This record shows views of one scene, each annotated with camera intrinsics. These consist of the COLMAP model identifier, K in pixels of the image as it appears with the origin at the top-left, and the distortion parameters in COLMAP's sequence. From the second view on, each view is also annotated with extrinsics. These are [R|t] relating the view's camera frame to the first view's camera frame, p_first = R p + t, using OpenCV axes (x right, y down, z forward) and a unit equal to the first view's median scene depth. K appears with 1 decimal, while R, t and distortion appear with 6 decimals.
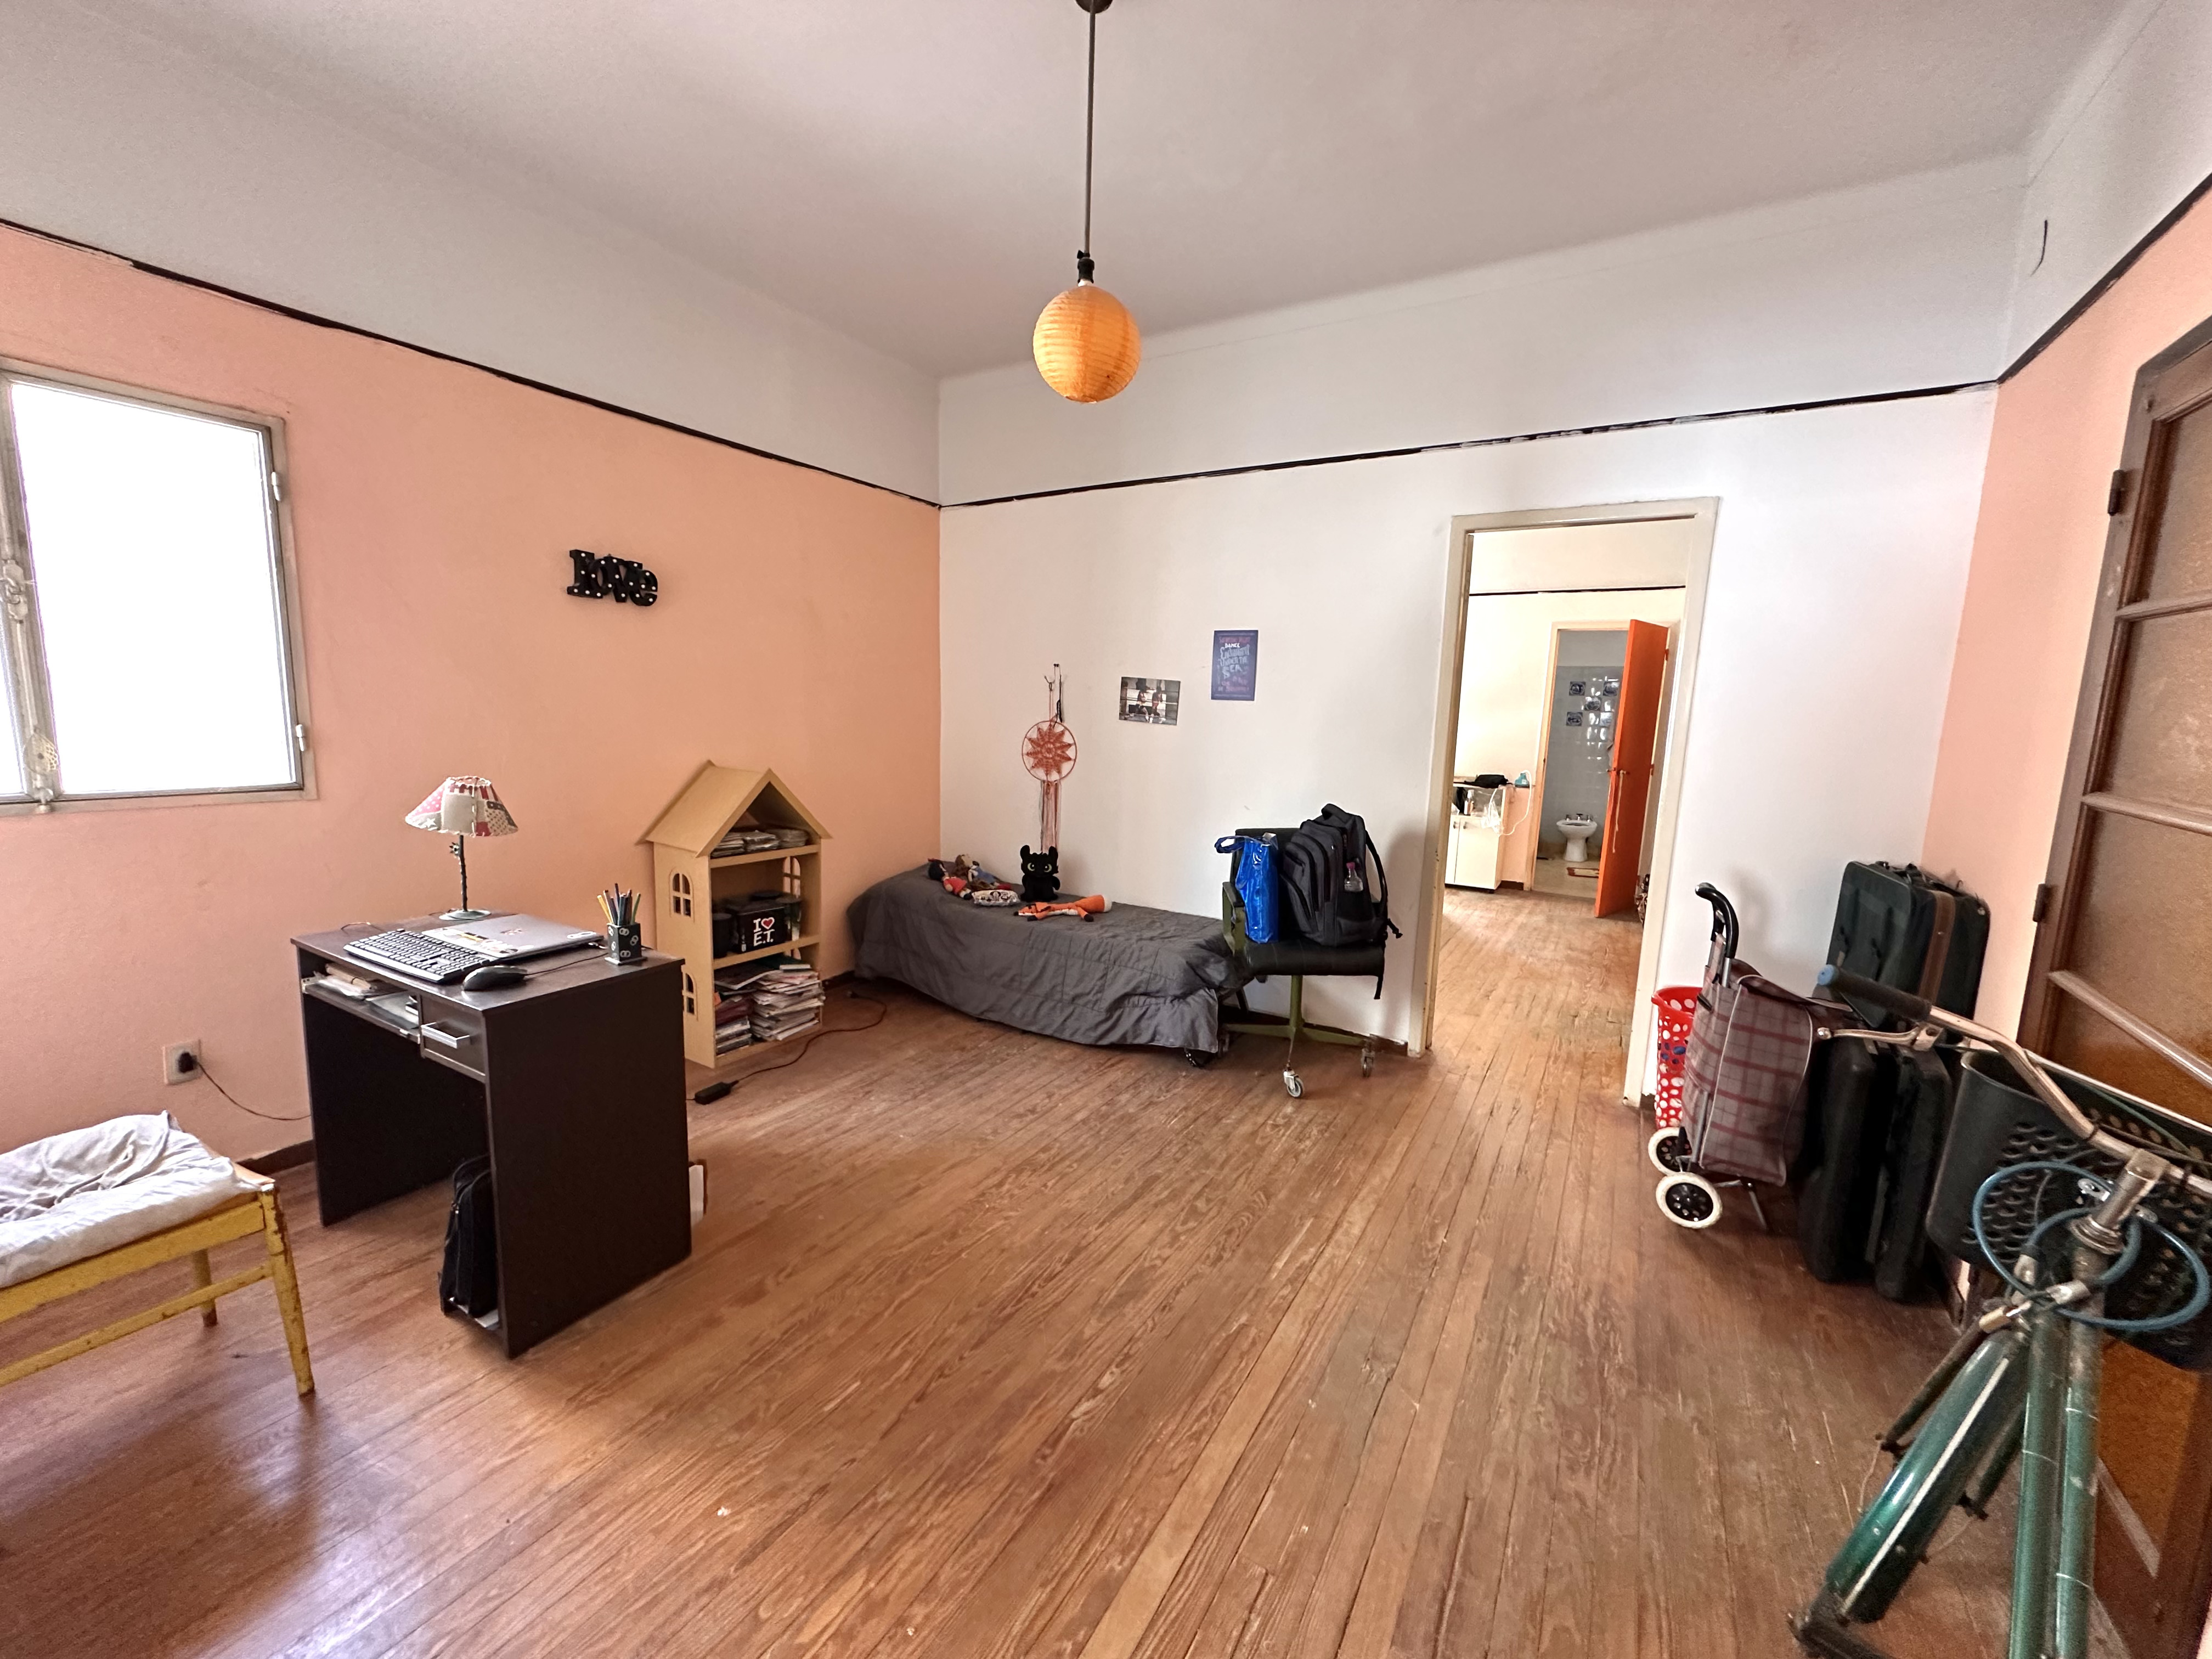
lens RADIAL K [[880.3, 0, 1113.5], [0, 880.3, 827.8], [0, 0, 1]] dist [-0.006646, 0.000467]
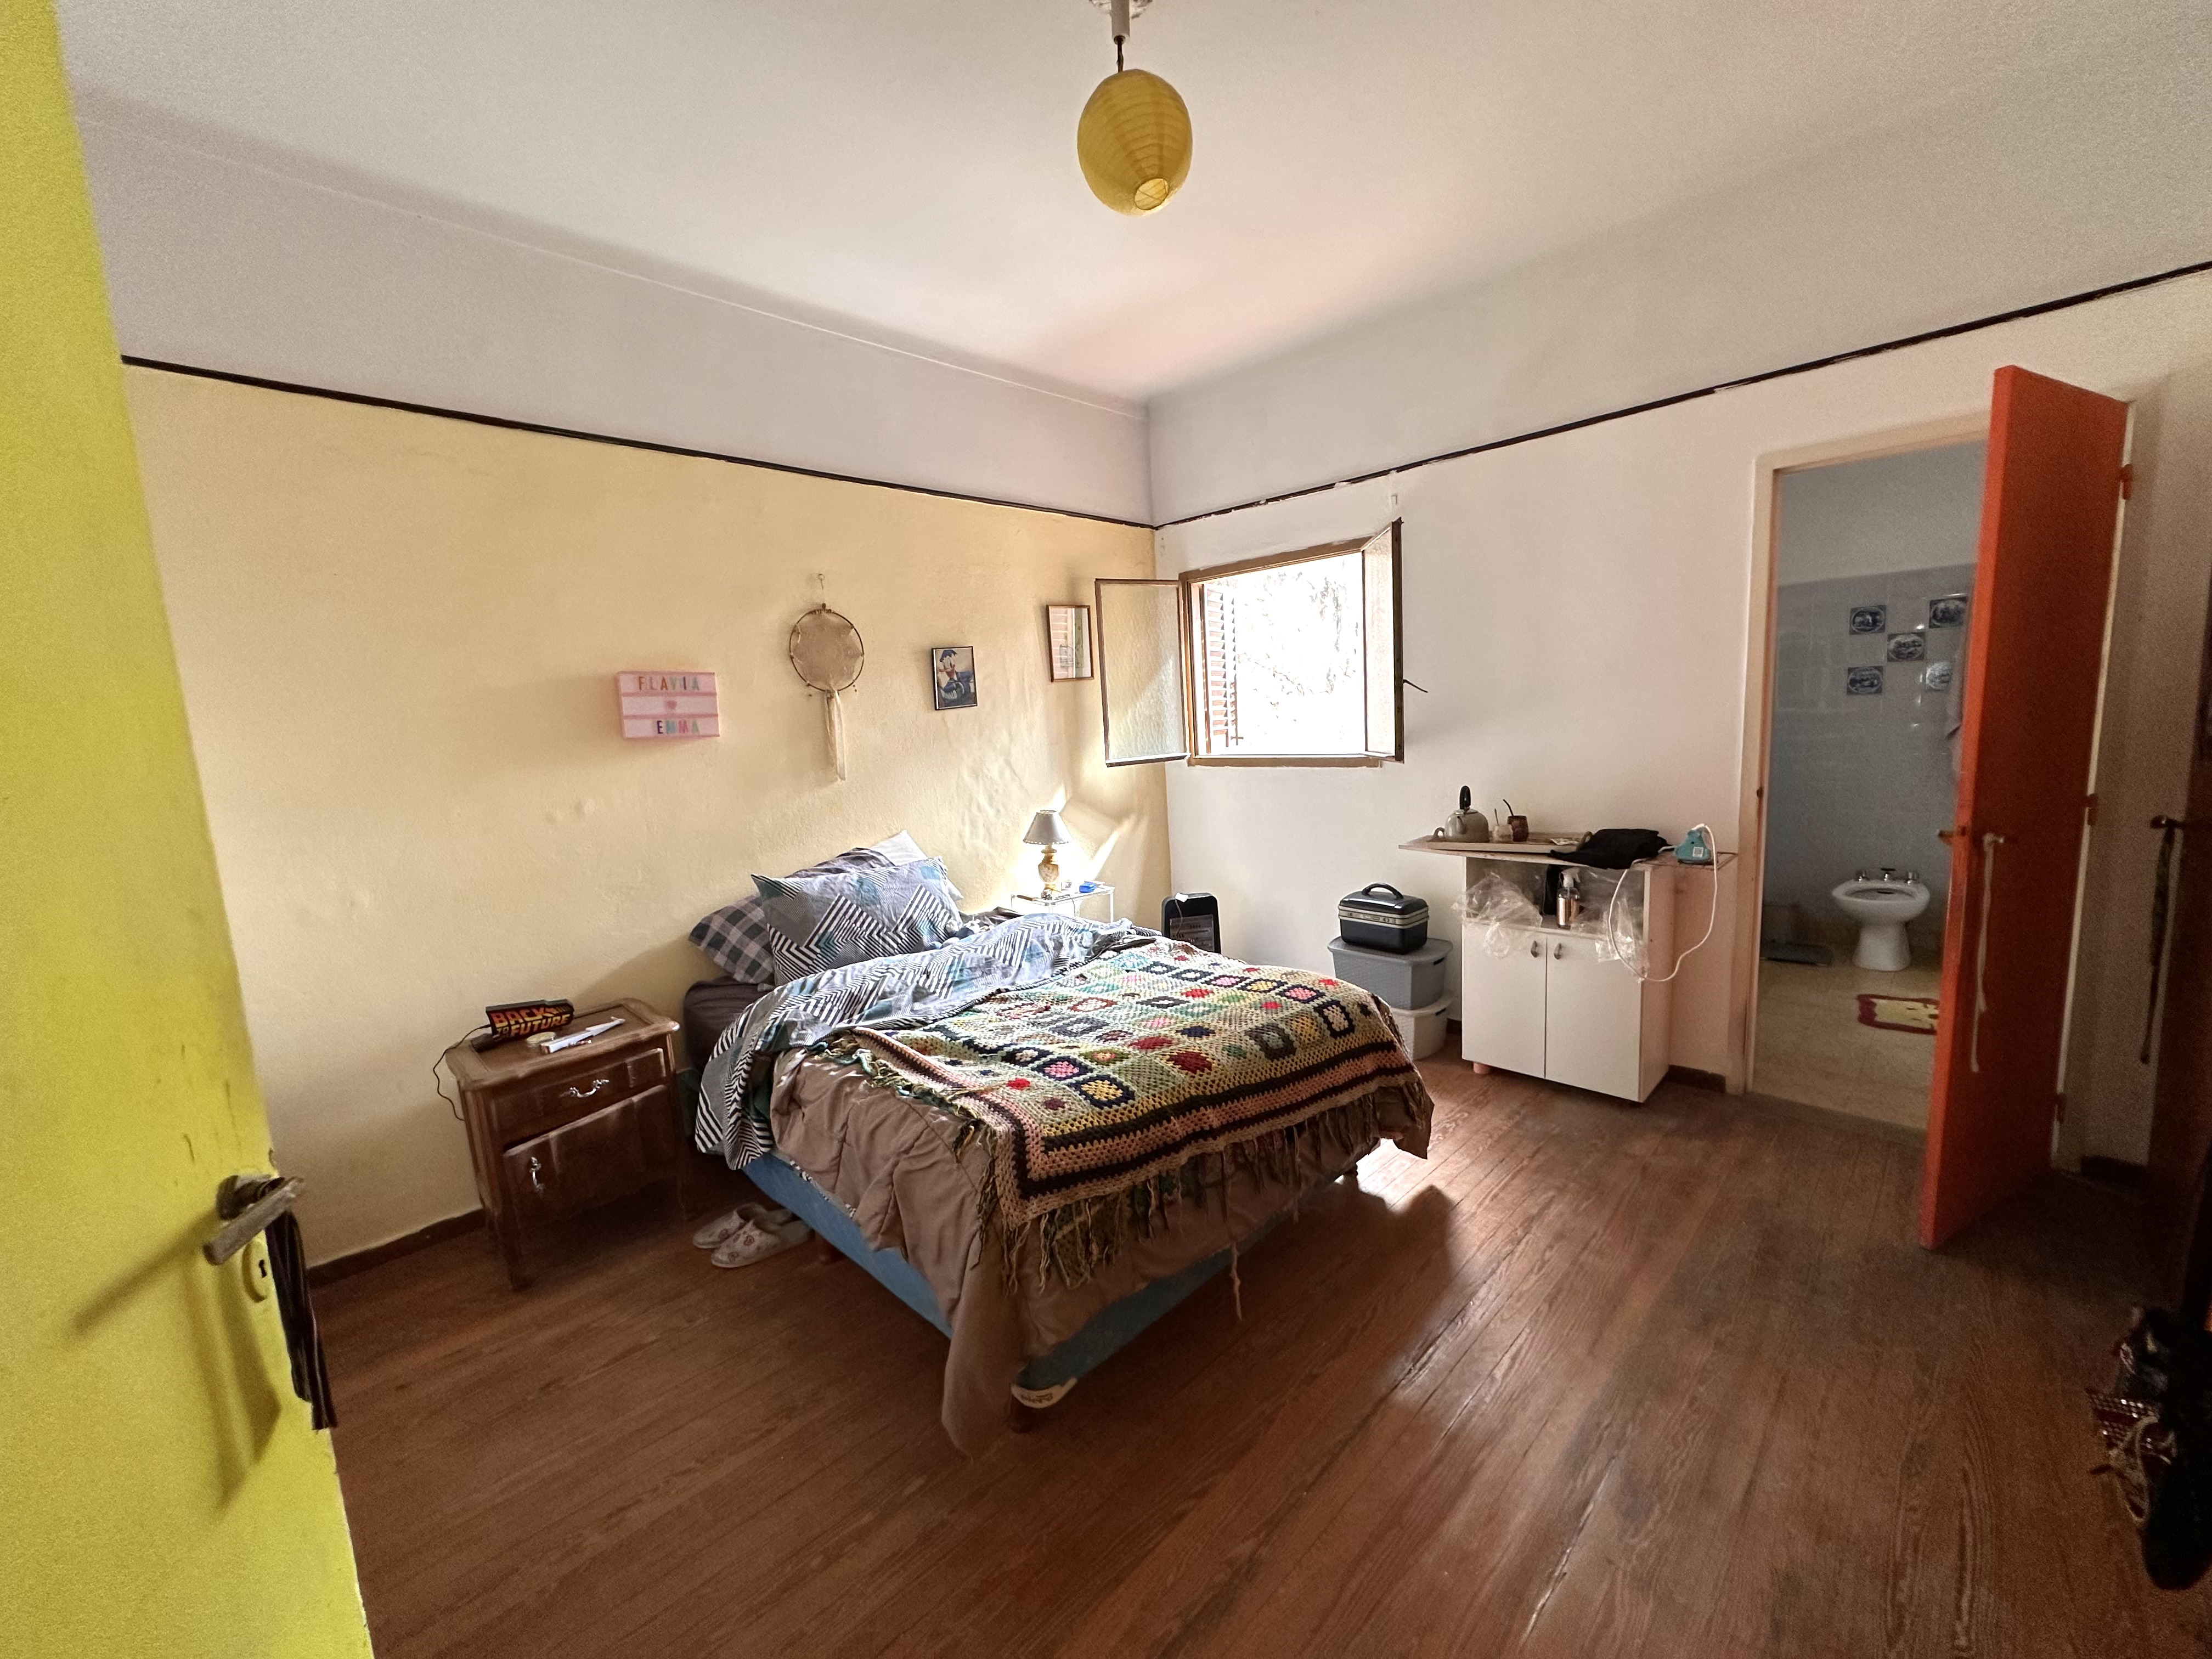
lens RADIAL K [[880.3, 0, 1100.9], [0, 880.3, 824.4], [0, 0, 1]] dist [-0.006646, 0.000467]
pose [[0.961873, -0.050936, -0.268710, 0.243319], [0.049040, 0.998702, -0.013768, -0.058266], [0.269063, 0.000066, 0.963123, 0.414222]]
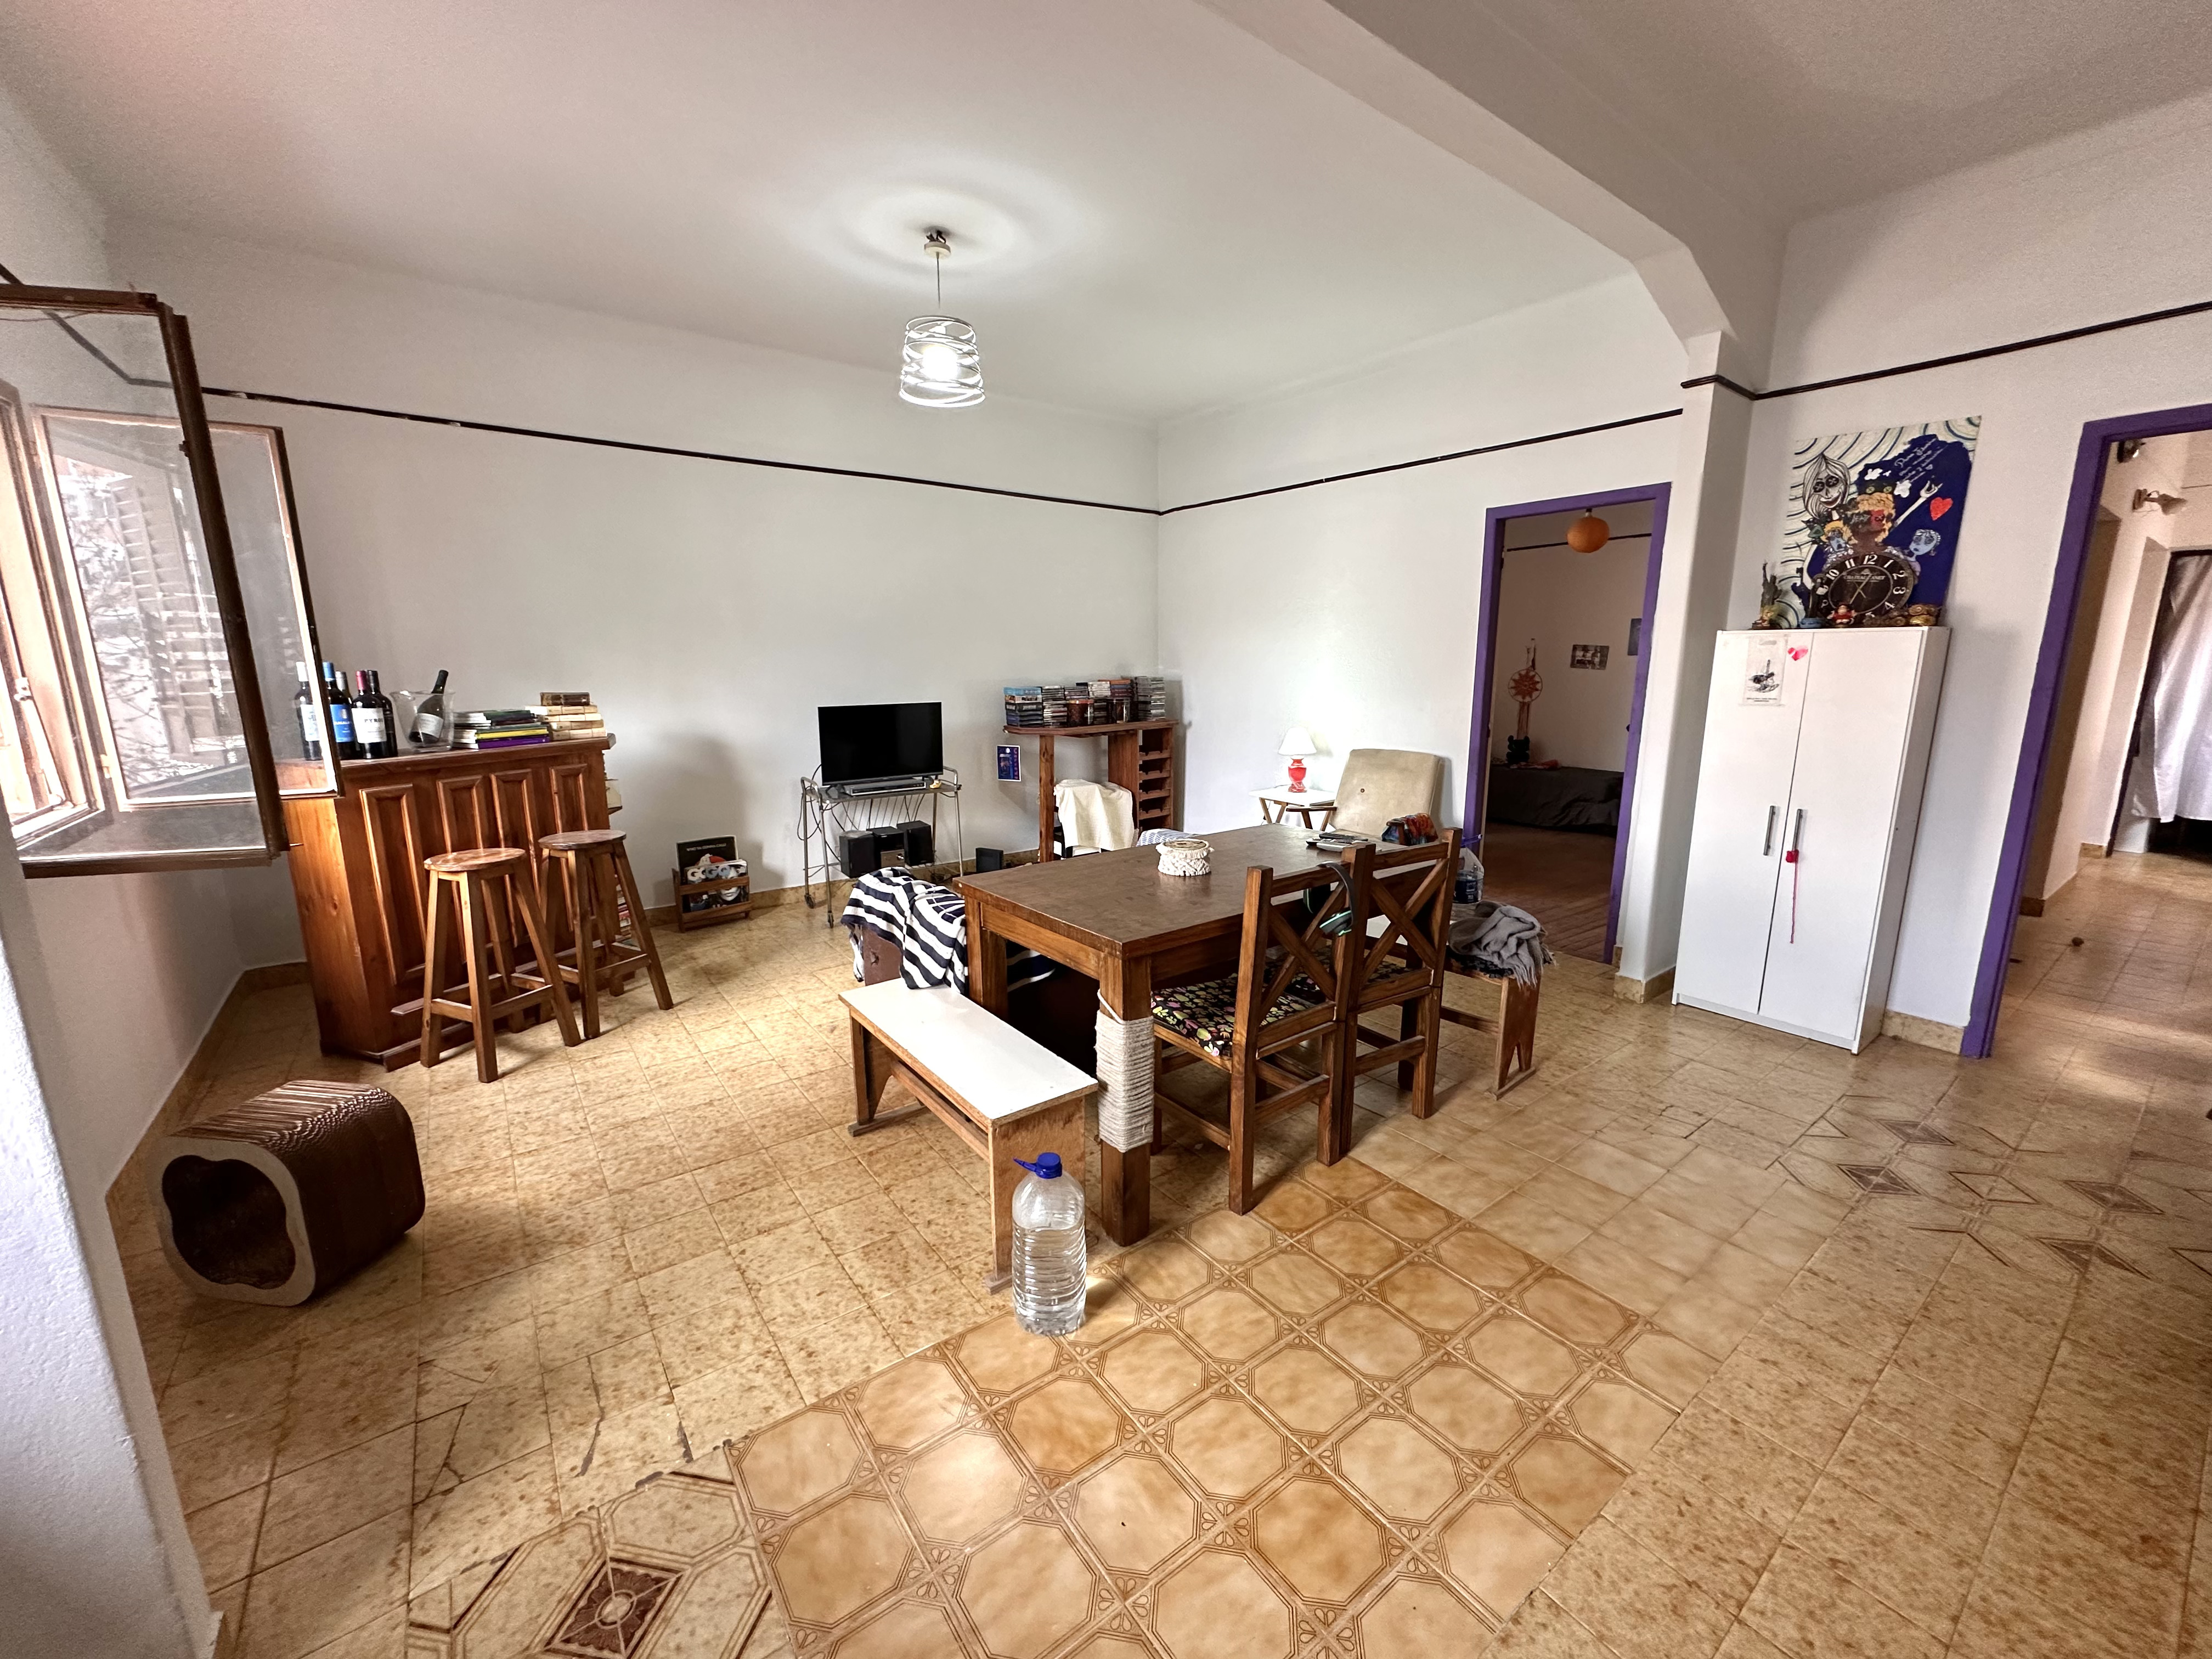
lens RADIAL K [[880.3, 0, 1103.5], [0, 880.3, 833.6], [0, 0, 1]] dist [-0.006646, 0.000467]
pose [[0.919262, 0.047299, -0.390795, -0.158516], [-0.029018, 0.998196, 0.052557, 0.159016], [0.392576, -0.036974, 0.918976, -1.111676]]
